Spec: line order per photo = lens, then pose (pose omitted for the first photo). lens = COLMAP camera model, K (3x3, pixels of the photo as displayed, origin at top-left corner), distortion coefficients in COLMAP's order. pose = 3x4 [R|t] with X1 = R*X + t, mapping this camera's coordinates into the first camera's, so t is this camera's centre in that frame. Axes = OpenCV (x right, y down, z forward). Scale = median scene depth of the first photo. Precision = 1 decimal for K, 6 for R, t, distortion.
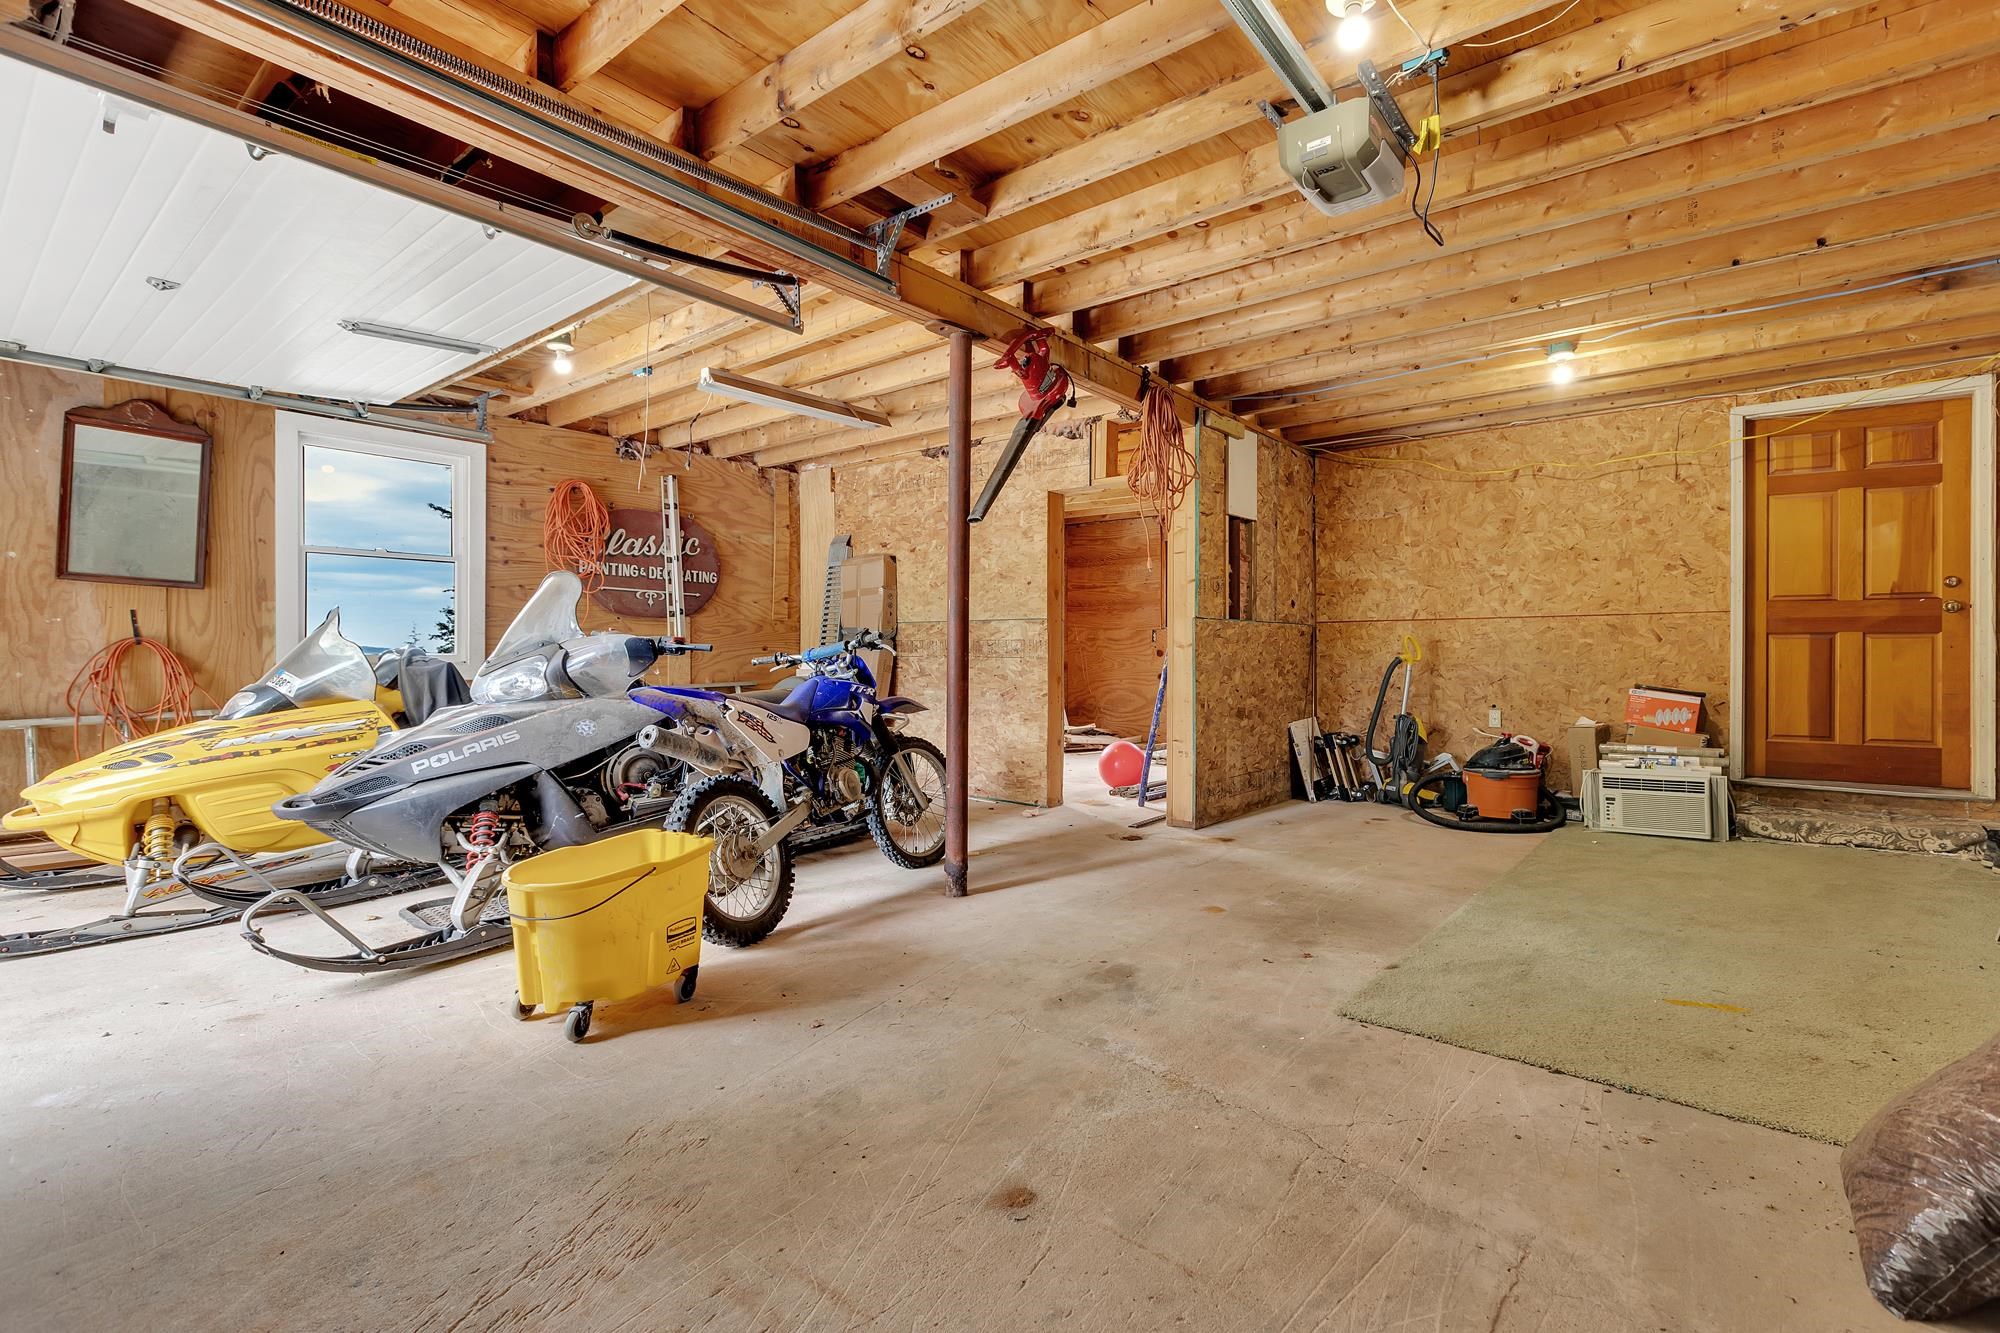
lens RADIAL K [[905.8, 0, 1010.7], [0, 905.8, 658.7], [0, 0, 1]] dist [0.000150, -0.000119]
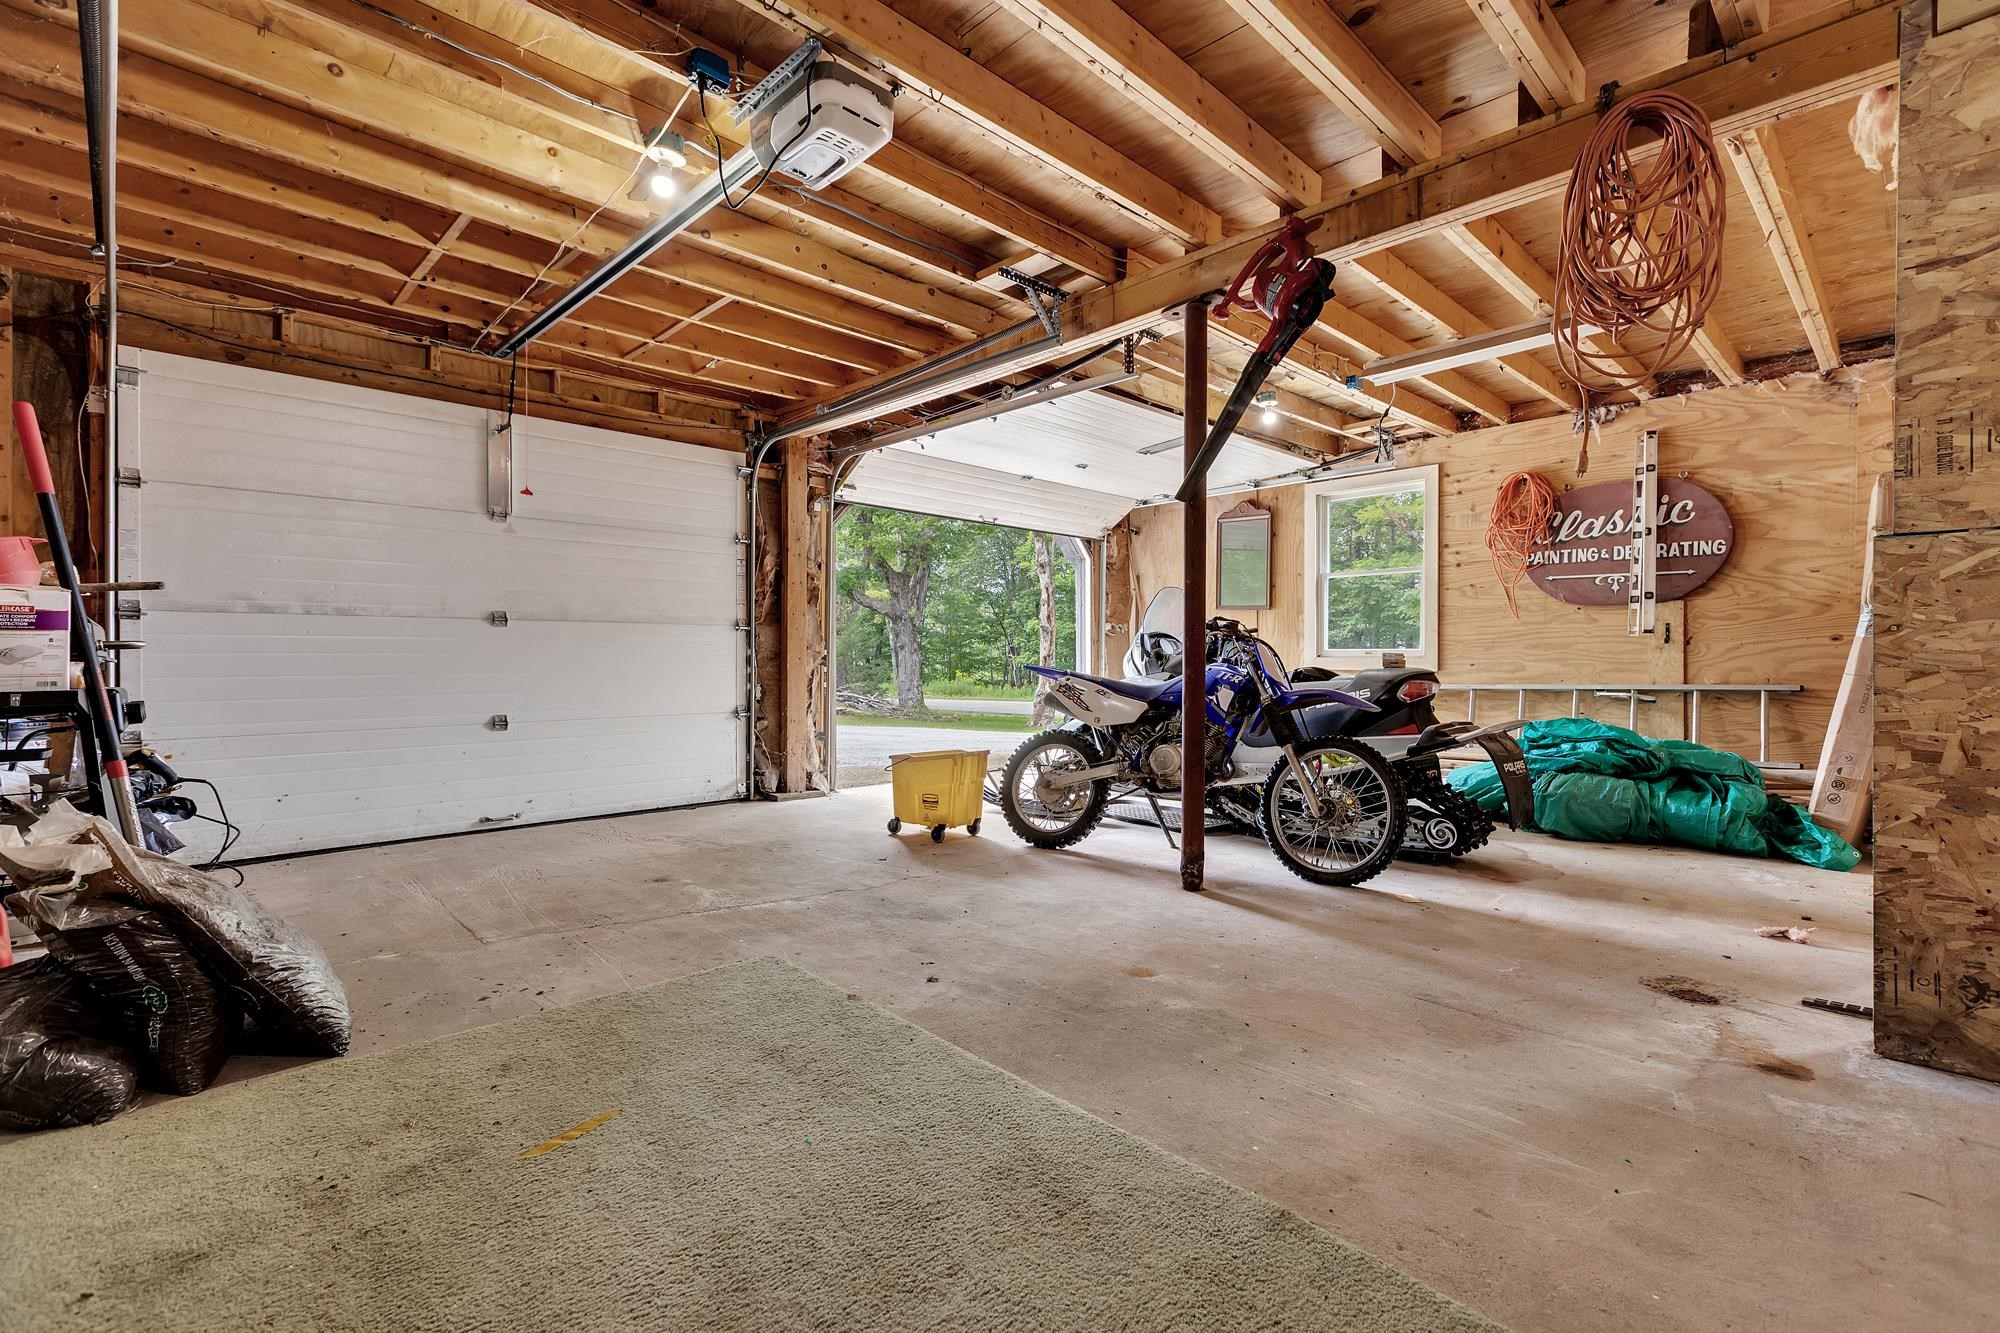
lens RADIAL K [[905.8, 0, 1011.0], [0, 905.8, 665.1], [0, 0, 1]] dist [0.000150, -0.000119]
pose [[-0.127332, 0.004044, -0.991852, 0.565291], [-0.006204, 0.999969, 0.004873, 0.011526], [0.991841, 0.006774, -0.127303, 0.570410]]
